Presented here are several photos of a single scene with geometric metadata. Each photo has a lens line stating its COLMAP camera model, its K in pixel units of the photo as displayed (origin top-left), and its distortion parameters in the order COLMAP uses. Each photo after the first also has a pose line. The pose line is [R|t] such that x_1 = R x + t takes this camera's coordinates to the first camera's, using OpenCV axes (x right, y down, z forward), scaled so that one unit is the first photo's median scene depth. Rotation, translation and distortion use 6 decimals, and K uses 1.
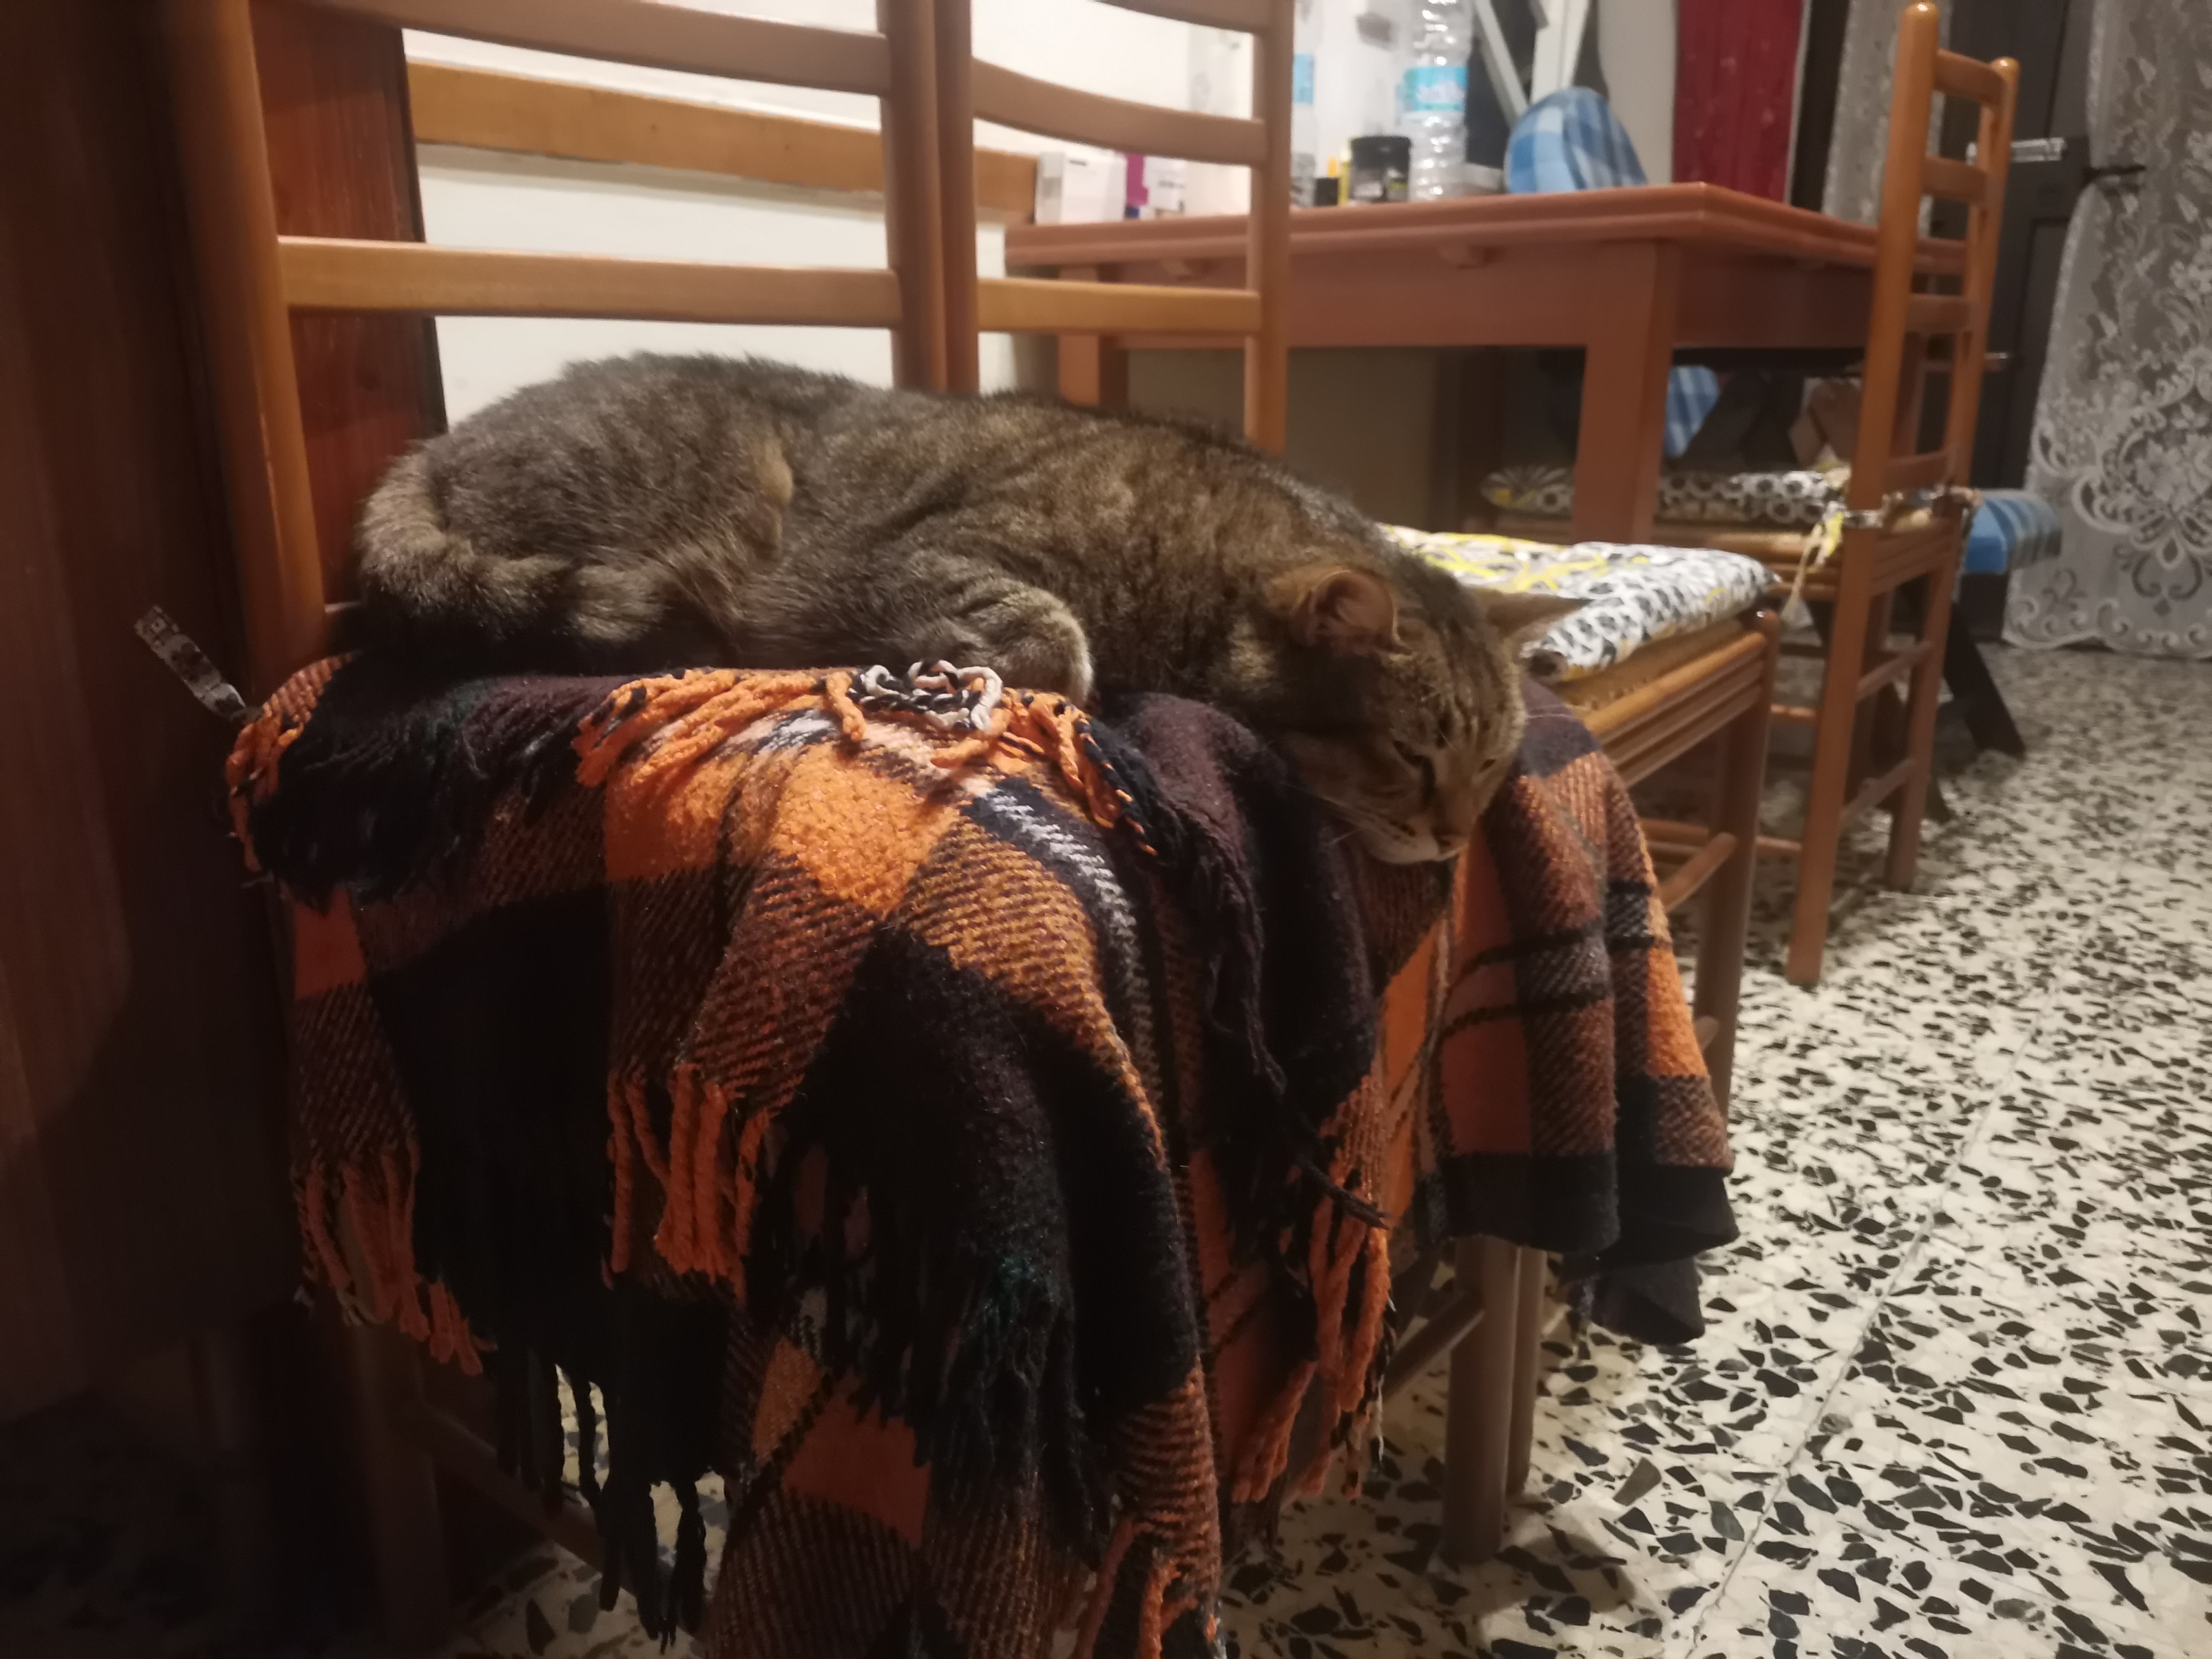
lens RADIAL K [[1747.1, 0, 1114.7], [0, 1747.1, 827.3], [0, 0, 1]] dist [0.068295, -0.096640]
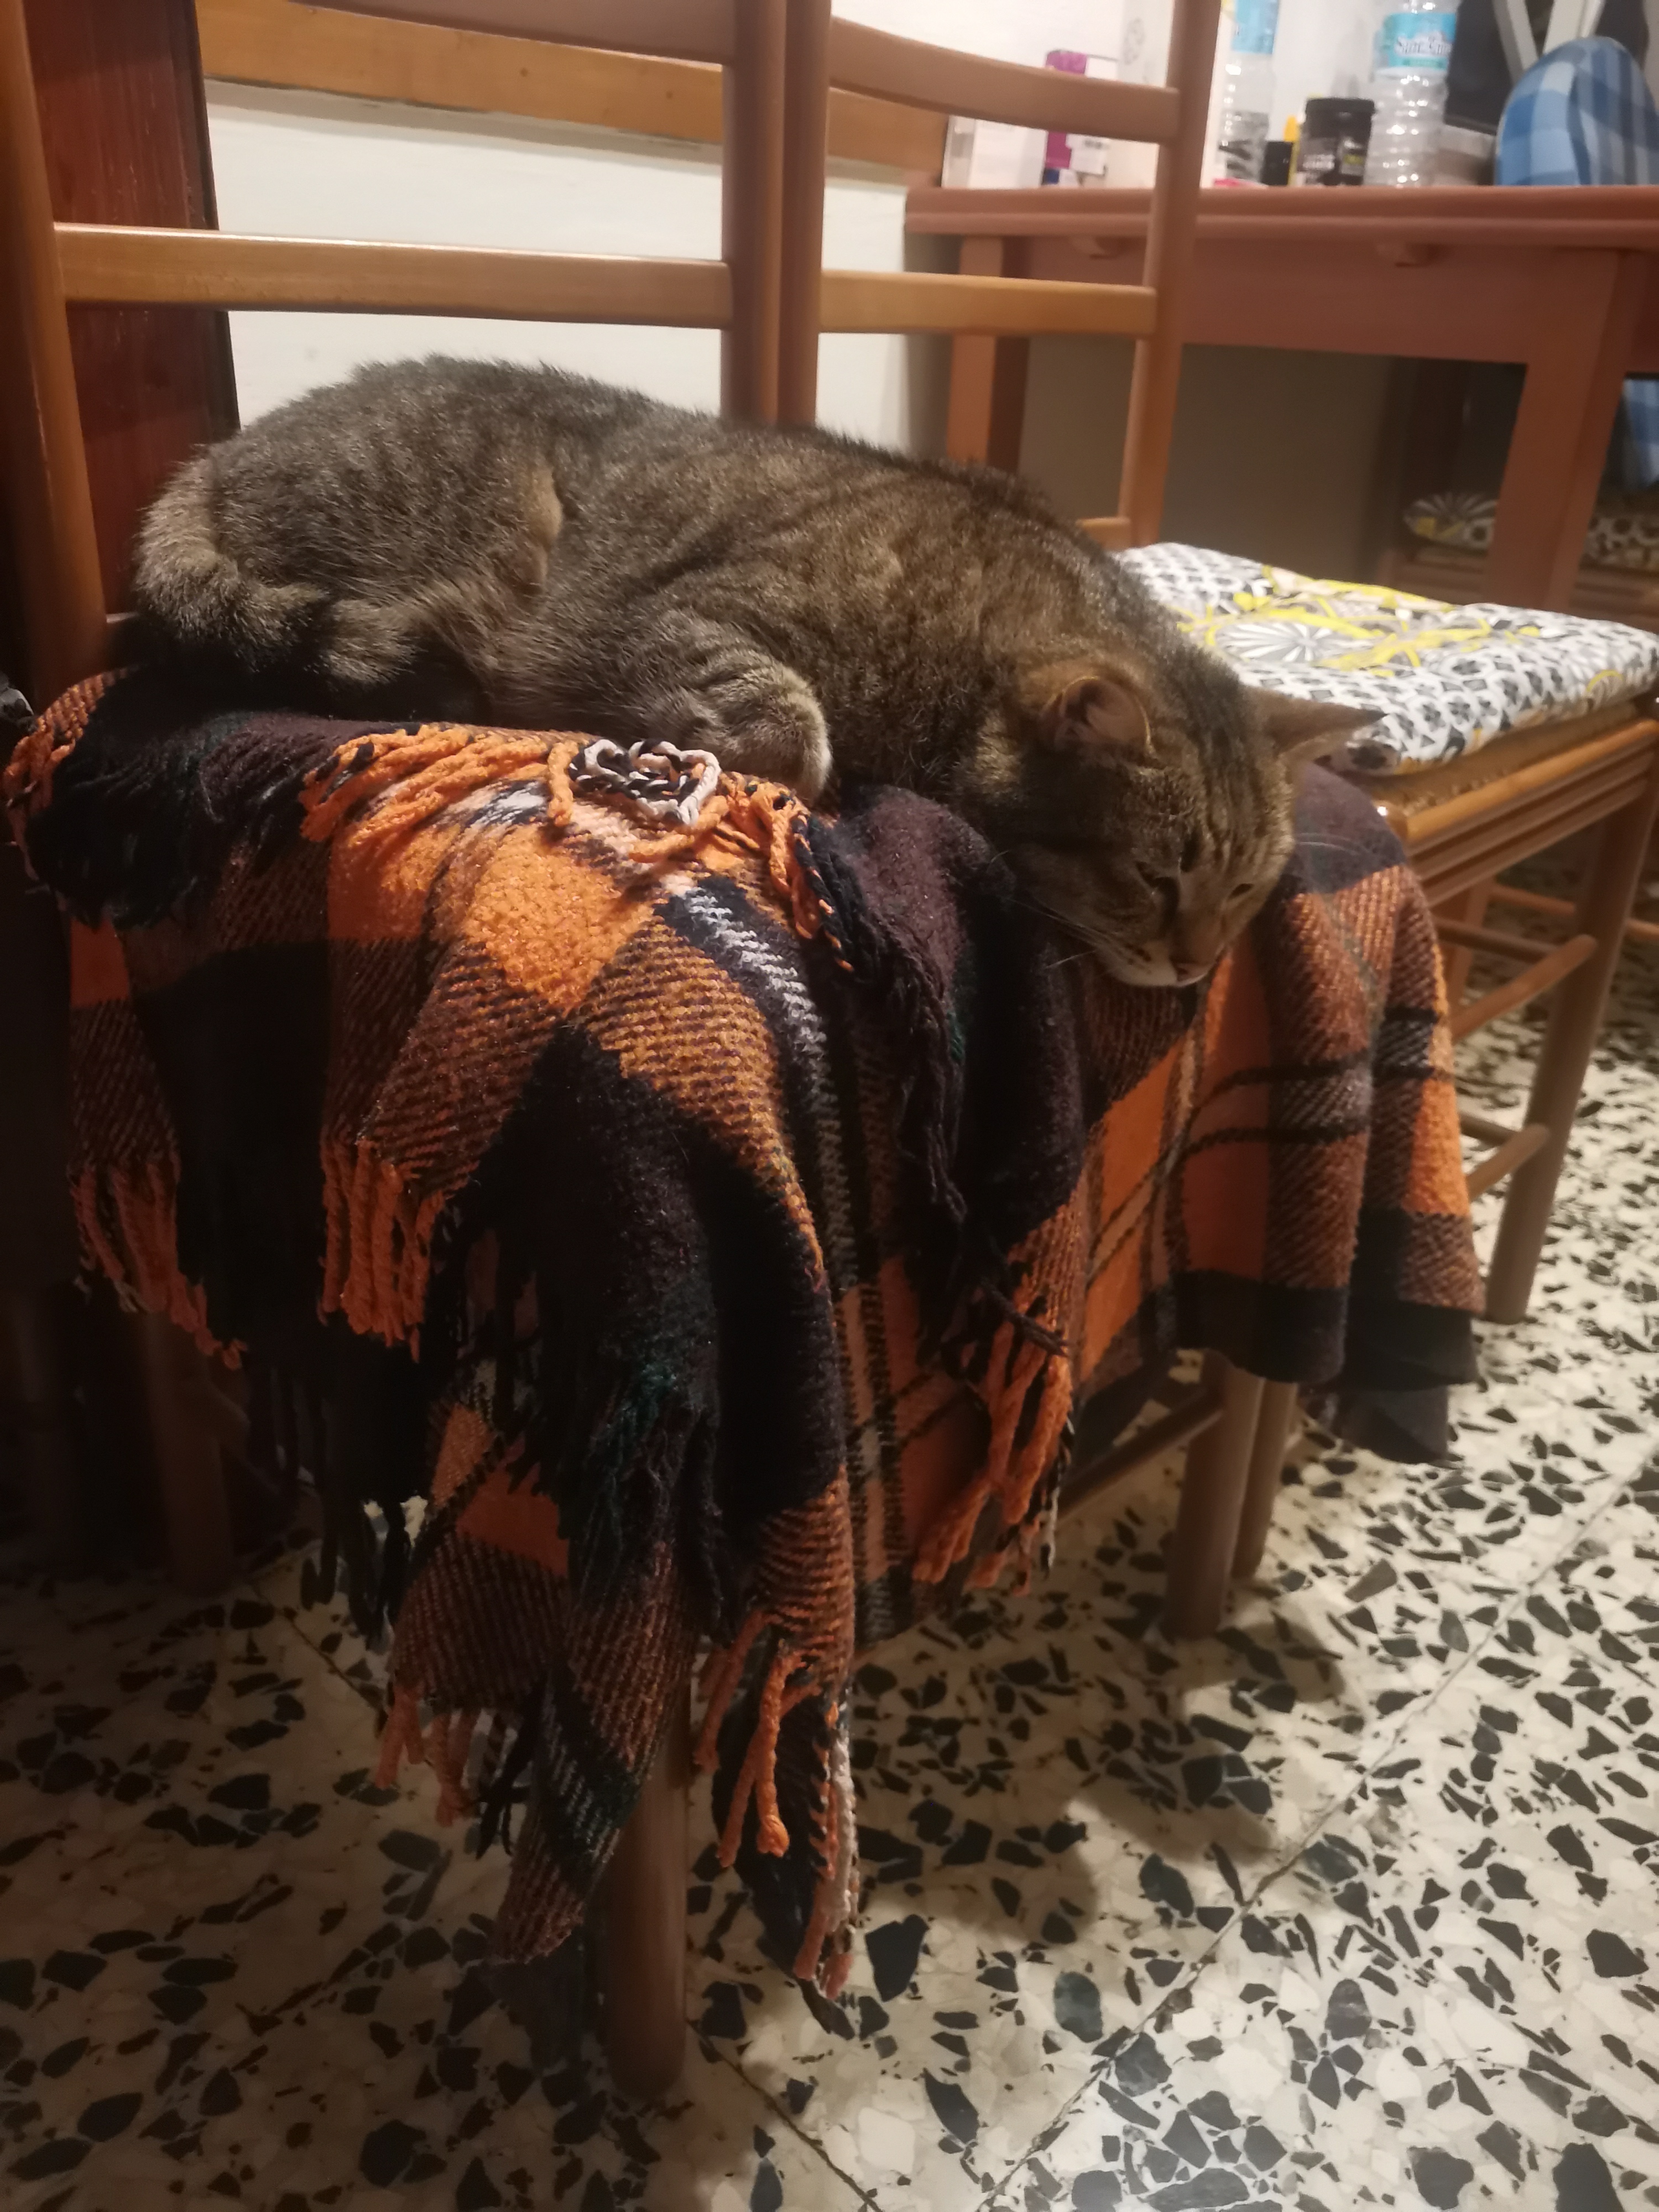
lens RADIAL K [[1747.1, 0, 814.6], [0, 1747.1, 1118.5], [0, 0, 1]] dist [0.068295, -0.096640]
pose [[0.989048, 0.098586, -0.109844, 0.091320], [-0.078261, 0.981270, 0.176026, -0.056819], [0.125140, -0.165501, 0.978238, 0.026714]]
